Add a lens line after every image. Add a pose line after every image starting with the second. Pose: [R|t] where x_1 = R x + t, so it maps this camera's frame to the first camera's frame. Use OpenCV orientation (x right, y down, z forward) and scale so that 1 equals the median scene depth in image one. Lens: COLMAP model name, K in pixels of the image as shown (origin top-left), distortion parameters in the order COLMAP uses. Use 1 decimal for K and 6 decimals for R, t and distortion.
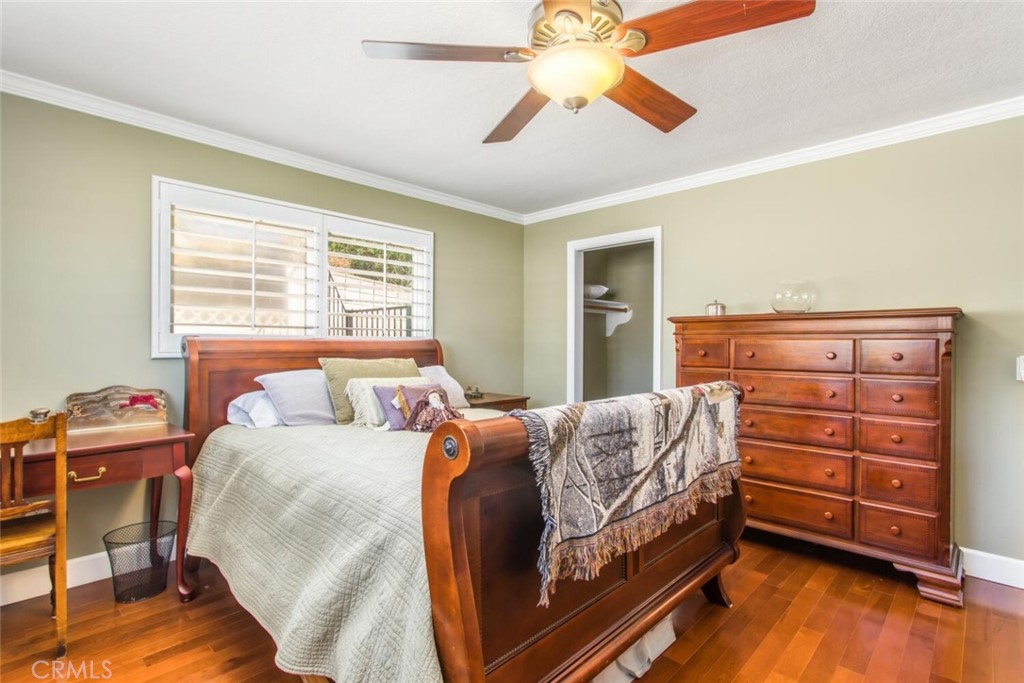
lens RADIAL K [[489.6, 0, 514.8], [0, 489.6, 345.4], [0, 0, 1]] dist [-0.005934, 0.001525]
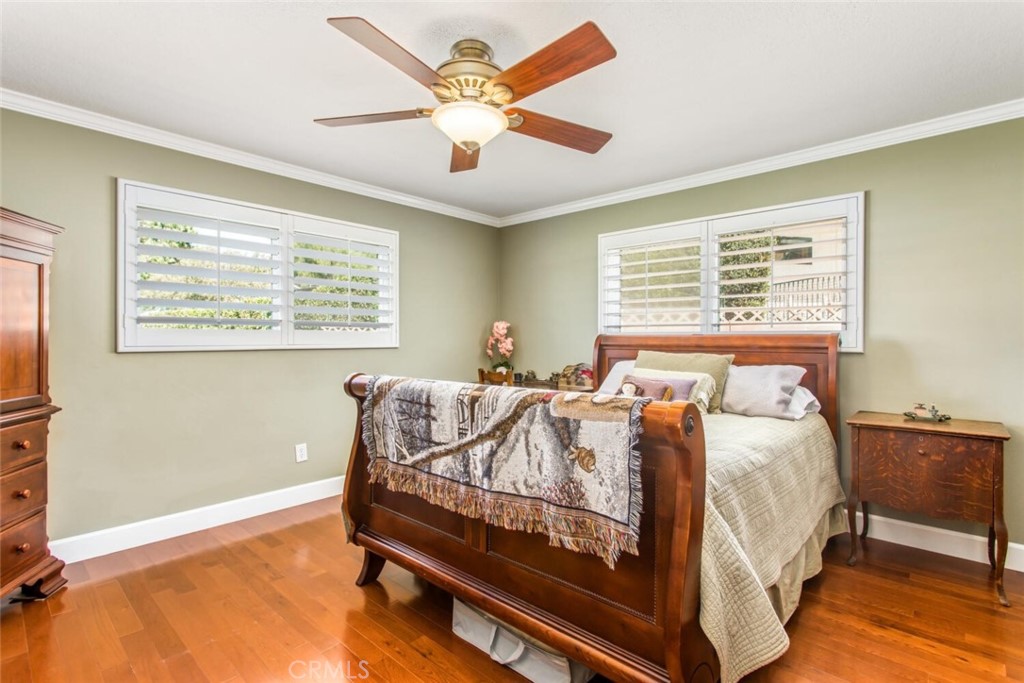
lens RADIAL K [[489.6, 0, 515.0], [0, 489.6, 338.6], [0, 0, 1]] dist [-0.005934, 0.001525]
pose [[0.030530, -0.003488, -0.999528, 1.483988], [-0.004077, 0.999985, -0.003614, 0.002681], [0.999526, 0.004185, 0.030516, 1.162304]]
